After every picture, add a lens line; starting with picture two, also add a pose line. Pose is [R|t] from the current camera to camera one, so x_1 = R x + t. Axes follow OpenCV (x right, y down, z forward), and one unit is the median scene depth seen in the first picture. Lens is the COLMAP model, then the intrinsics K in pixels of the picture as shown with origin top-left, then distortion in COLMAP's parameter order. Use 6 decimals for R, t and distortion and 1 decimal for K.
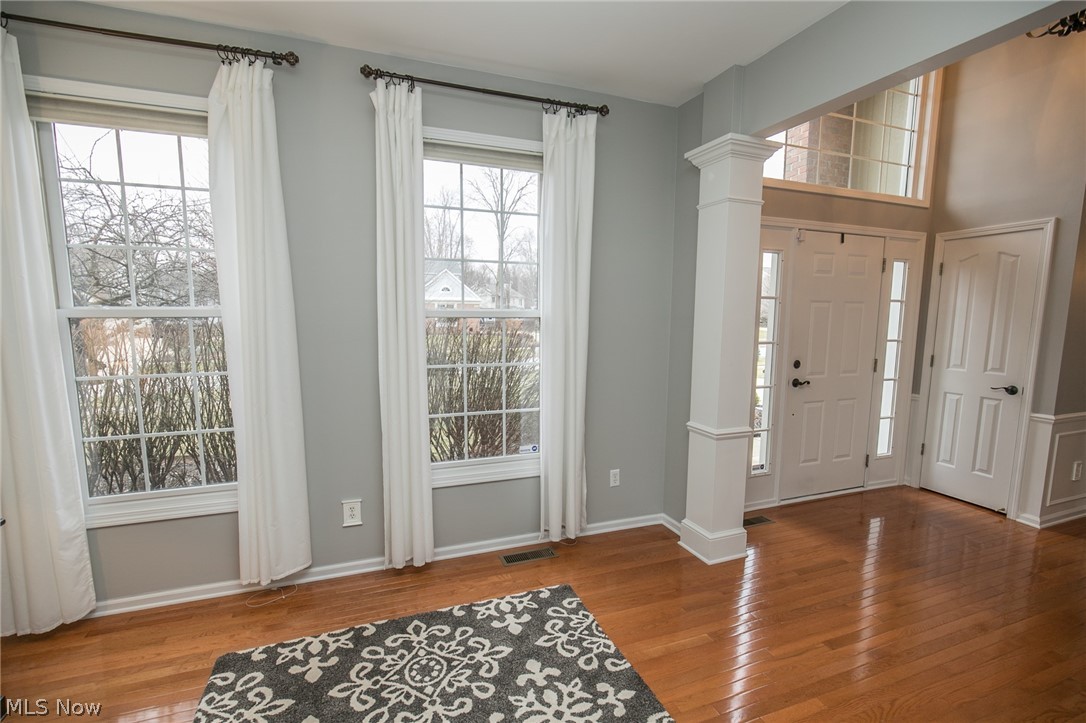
lens RADIAL K [[491.7, 0, 542.5], [0, 491.7, 374.1], [0, 0, 1]] dist [-0.019656, 0.006063]
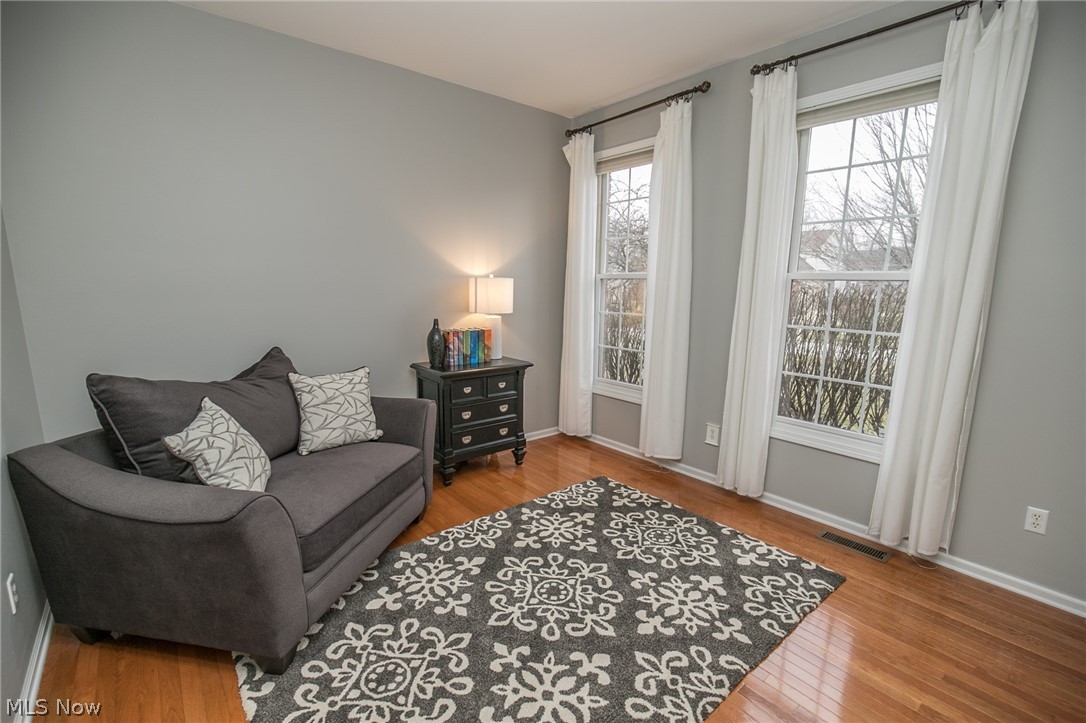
lens RADIAL K [[491.7, 0, 542.5], [0, 491.7, 374.1], [0, 0, 1]] dist [-0.019656, 0.006063]
pose [[0.324035, 0.173637, -0.929974, 0.716605], [-0.129733, 0.981881, 0.138125, 0.012437], [0.937107, 0.075891, 0.340691, 0.161433]]
